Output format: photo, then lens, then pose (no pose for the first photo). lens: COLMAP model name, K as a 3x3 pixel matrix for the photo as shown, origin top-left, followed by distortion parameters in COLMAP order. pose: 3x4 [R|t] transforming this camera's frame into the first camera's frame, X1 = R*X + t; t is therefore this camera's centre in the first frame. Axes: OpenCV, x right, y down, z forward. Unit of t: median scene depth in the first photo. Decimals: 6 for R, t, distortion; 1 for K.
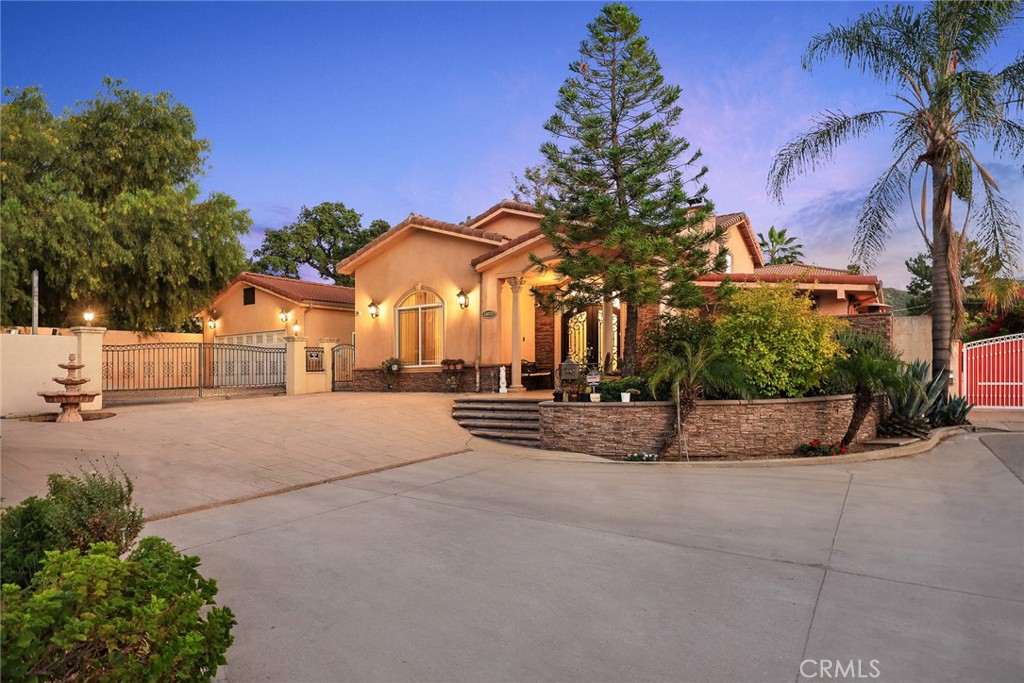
lens RADIAL K [[581.2, 0, 511.2], [0, 581.2, 382.8], [0, 0, 1]] dist [-0.003411, 0.006609]
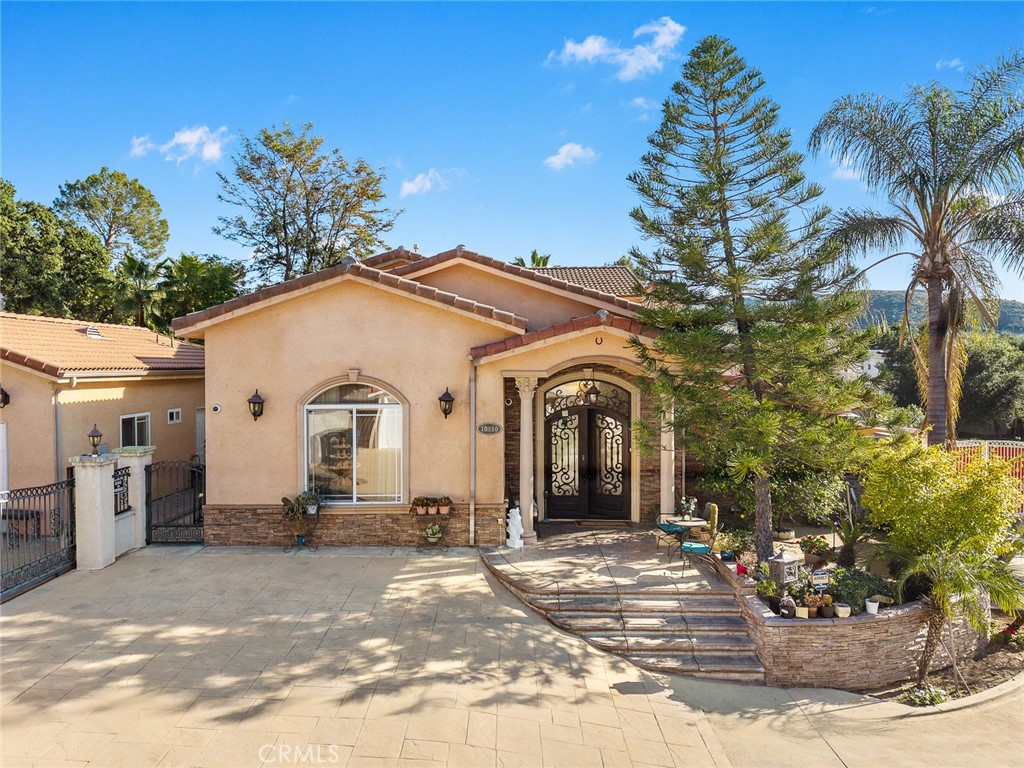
lens RADIAL K [[699.6, 0, 495.4], [0, 699.6, 403.1], [0, 0, 1]] dist [0.016749, -0.013318]
pose [[0.847062, -0.018928, 0.531157, -0.425987], [-0.001660, 0.999267, 0.038256, -0.165791], [-0.531491, -0.033286, 0.846410, 0.269298]]
